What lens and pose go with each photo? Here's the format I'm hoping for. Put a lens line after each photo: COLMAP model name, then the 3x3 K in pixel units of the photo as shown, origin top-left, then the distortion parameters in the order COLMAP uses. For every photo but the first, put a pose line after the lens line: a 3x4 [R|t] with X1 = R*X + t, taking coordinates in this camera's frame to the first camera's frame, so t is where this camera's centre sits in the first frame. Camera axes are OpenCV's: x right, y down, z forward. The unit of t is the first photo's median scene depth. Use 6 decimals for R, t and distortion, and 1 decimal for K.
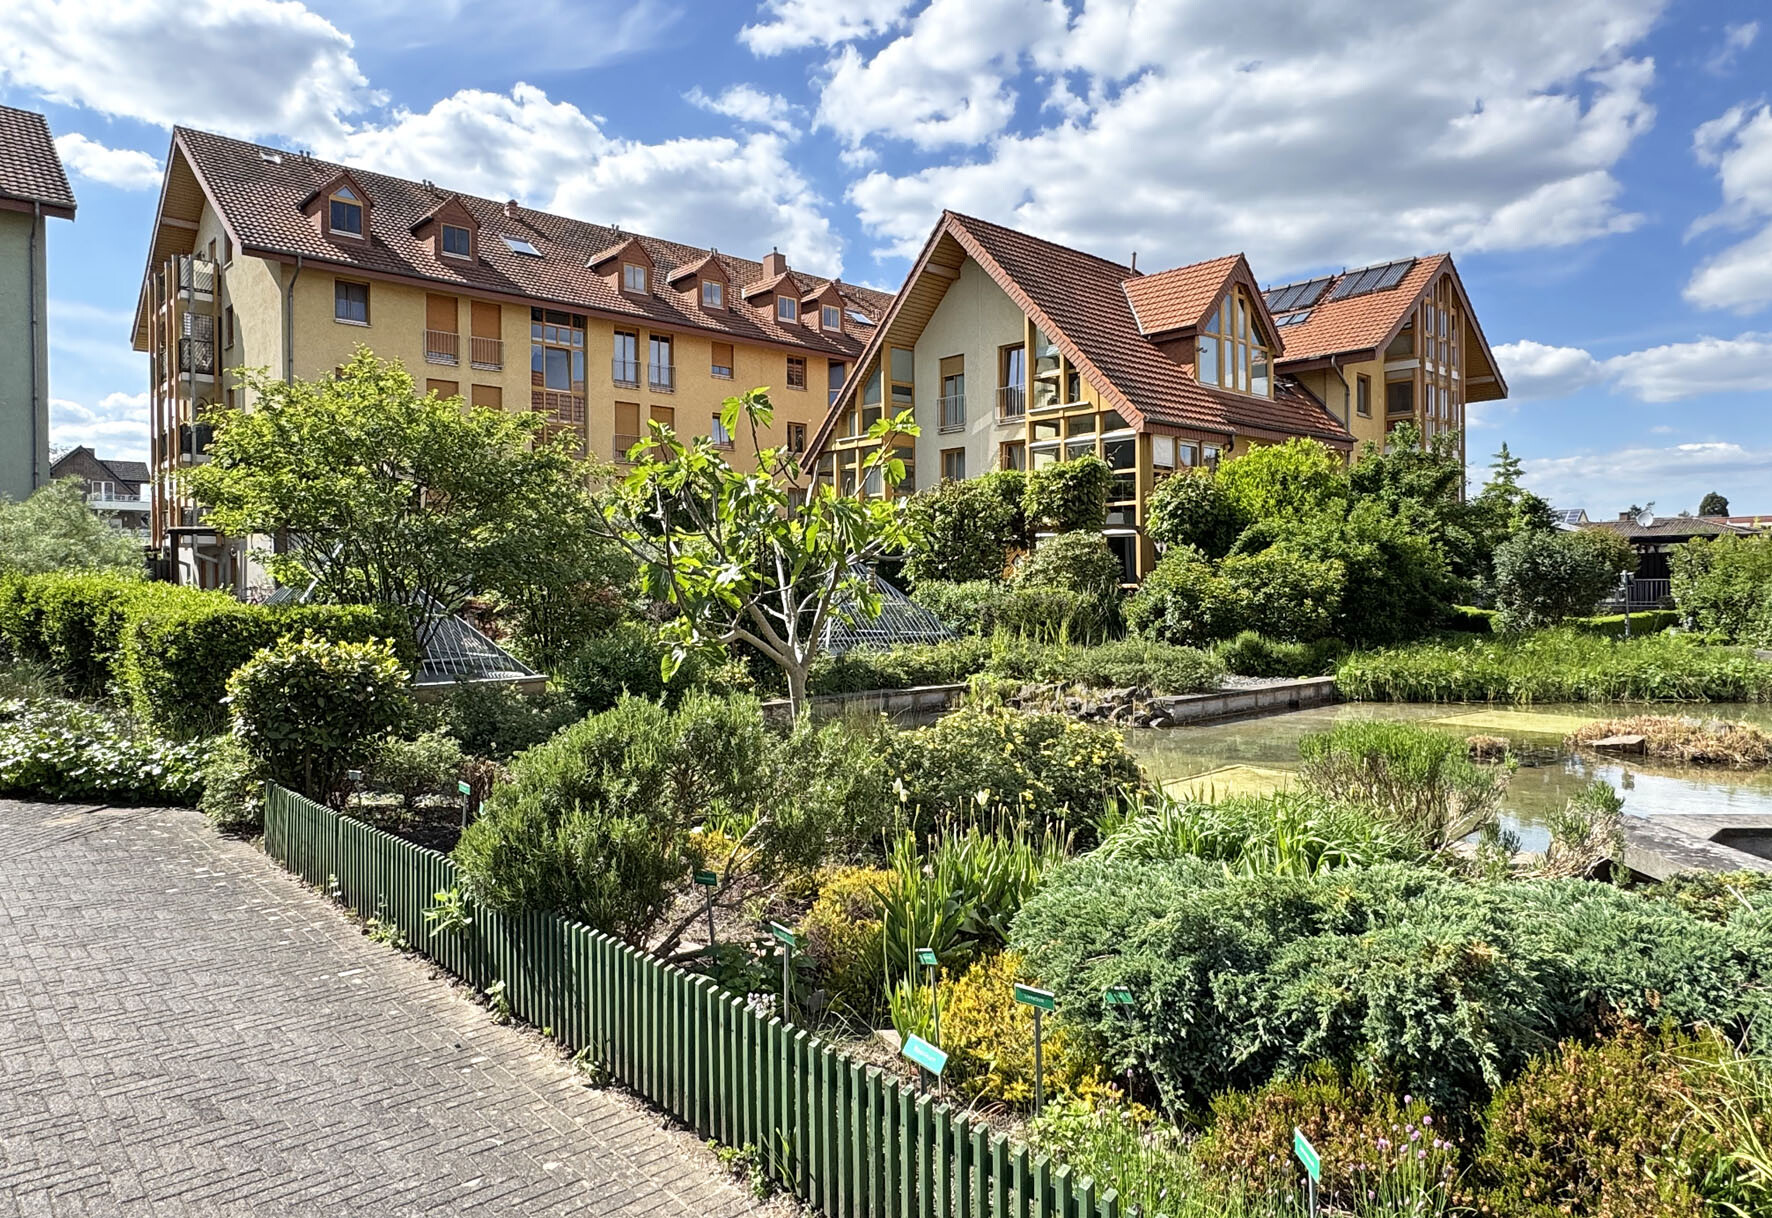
lens RADIAL K [[1123.8, 0, 886.9], [0, 1123.8, 607.0], [0, 0, 1]] dist [0.010533, 0.003038]
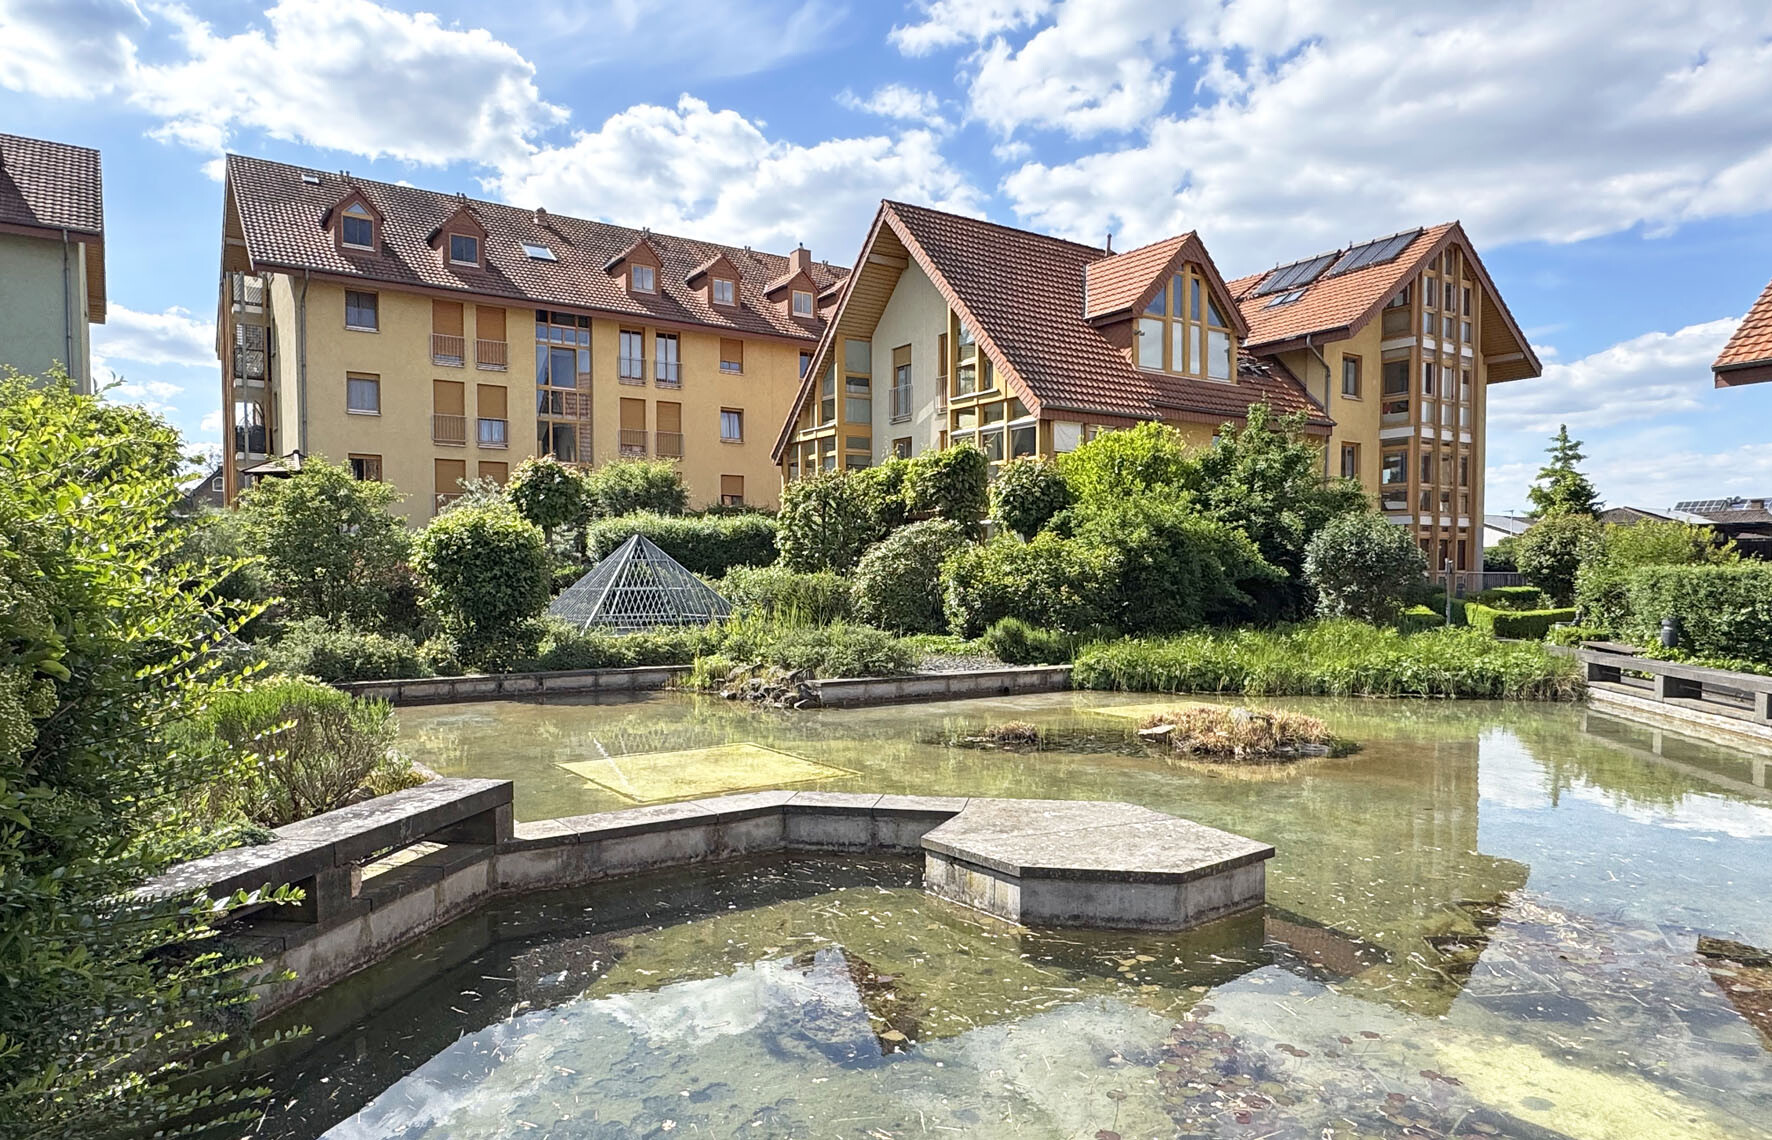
lens RADIAL K [[1107.5, 0, 885.6], [0, 1107.5, 622.3], [0, 0, 1]] dist [0.008116, 0.000936]
pose [[0.988877, 0.011447, -0.148294, 0.159785], [-0.008360, 0.999736, 0.021419, 0.002483], [0.148500, -0.019941, 0.988711, 0.010840]]
